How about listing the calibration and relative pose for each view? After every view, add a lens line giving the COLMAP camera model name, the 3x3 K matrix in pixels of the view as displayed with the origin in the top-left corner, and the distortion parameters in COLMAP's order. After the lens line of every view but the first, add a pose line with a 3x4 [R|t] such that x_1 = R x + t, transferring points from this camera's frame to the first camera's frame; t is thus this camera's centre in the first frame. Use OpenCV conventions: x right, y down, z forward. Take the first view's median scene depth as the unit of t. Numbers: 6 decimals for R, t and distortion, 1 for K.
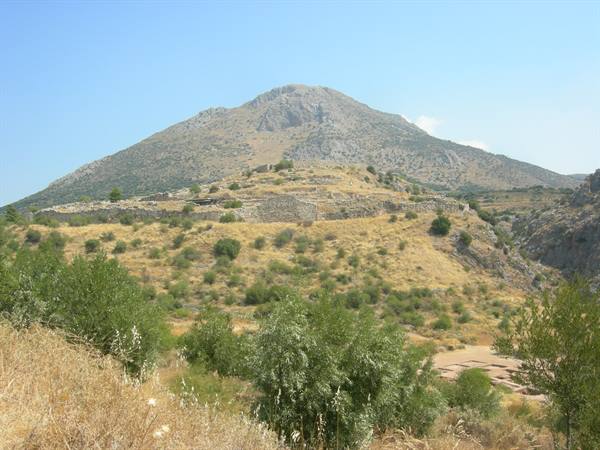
lens RADIAL K [[733.0, 0, 300.0], [0, 733.0, 225.0], [0, 0, 1]] dist [-0.130914, 0.009348]
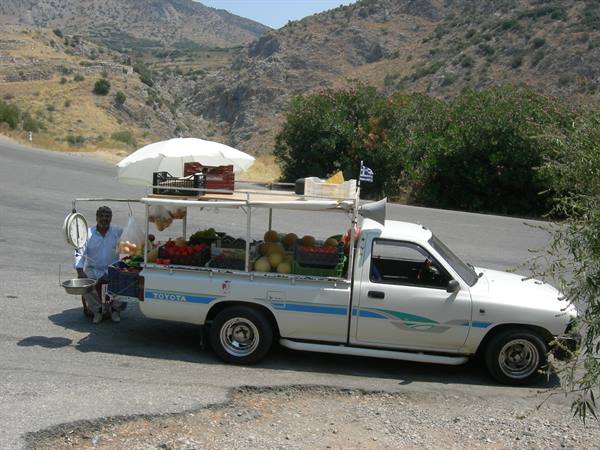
lens RADIAL K [[733.0, 0, 300.0], [0, 733.0, 225.0], [0, 0, 1]] dist [-0.130914, 0.009348]
pose [[0.927216, -0.056312, 0.370268, 0.036407], [-0.016405, 0.981577, 0.190364, -0.007452], [-0.374167, -0.182582, 0.909210, -0.263851]]
